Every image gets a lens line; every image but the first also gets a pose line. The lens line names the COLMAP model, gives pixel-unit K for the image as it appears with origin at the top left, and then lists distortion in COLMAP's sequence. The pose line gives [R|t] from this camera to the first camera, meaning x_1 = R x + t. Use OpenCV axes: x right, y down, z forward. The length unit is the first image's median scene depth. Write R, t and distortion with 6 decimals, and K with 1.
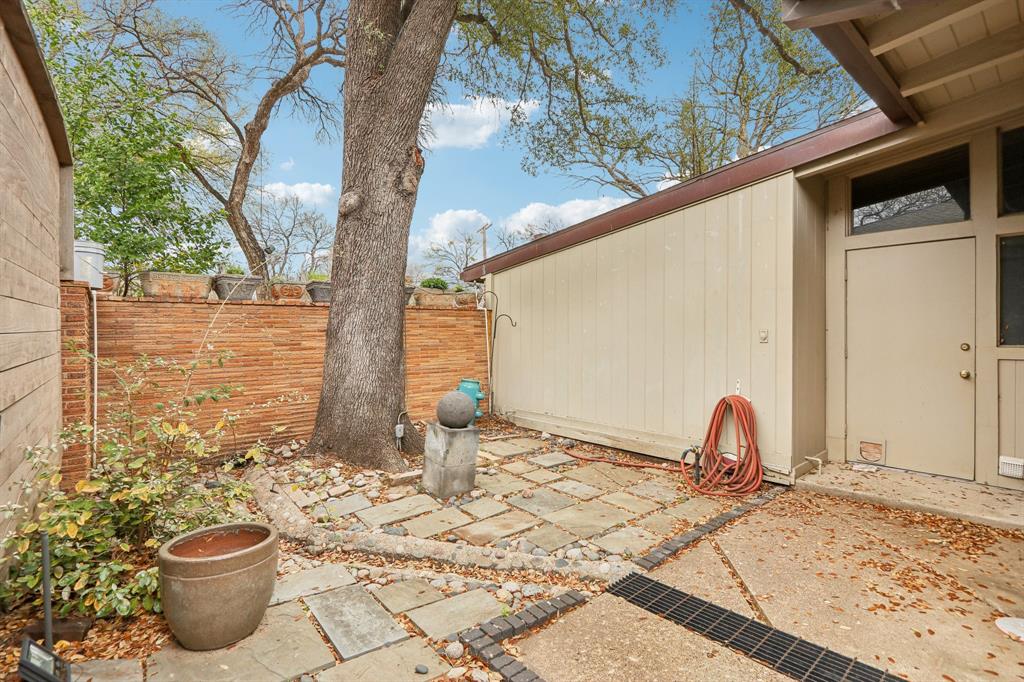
lens RADIAL K [[468.5, 0, 520.0], [0, 468.5, 344.8], [0, 0, 1]] dist [-0.009762, -0.000143]
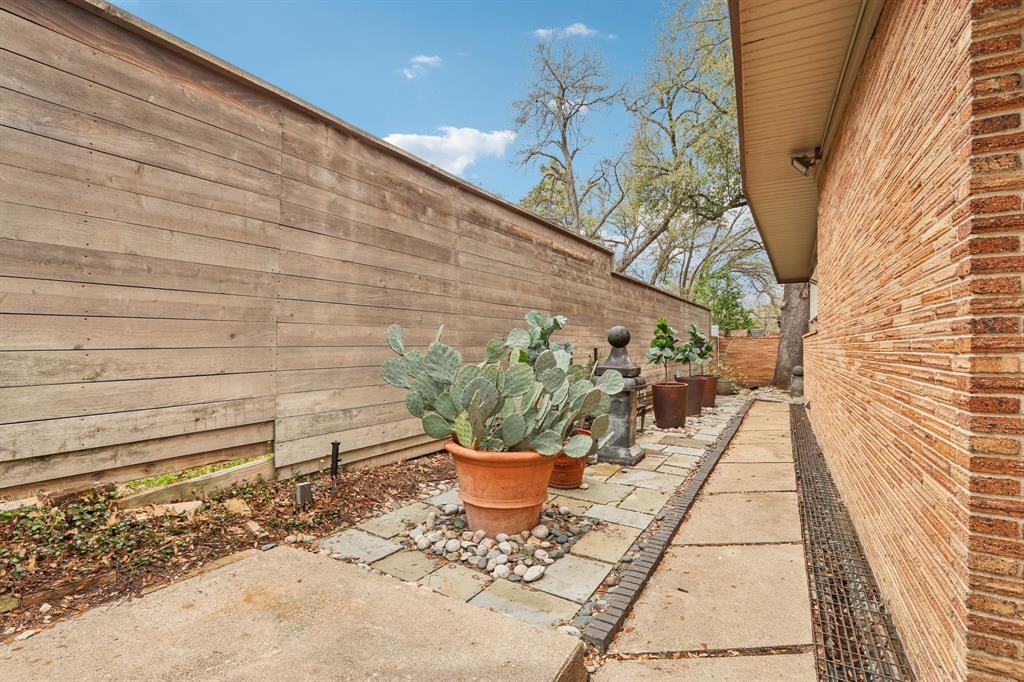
lens RADIAL K [[468.5, 0, 520.0], [0, 468.5, 344.8], [0, 0, 1]] dist [-0.009762, -0.000143]
pose [[0.364502, 0.000320, -0.931202, 1.842519], [-0.008463, 0.999960, -0.002969, -0.022111], [0.931164, 0.008963, 0.364490, -1.702559]]
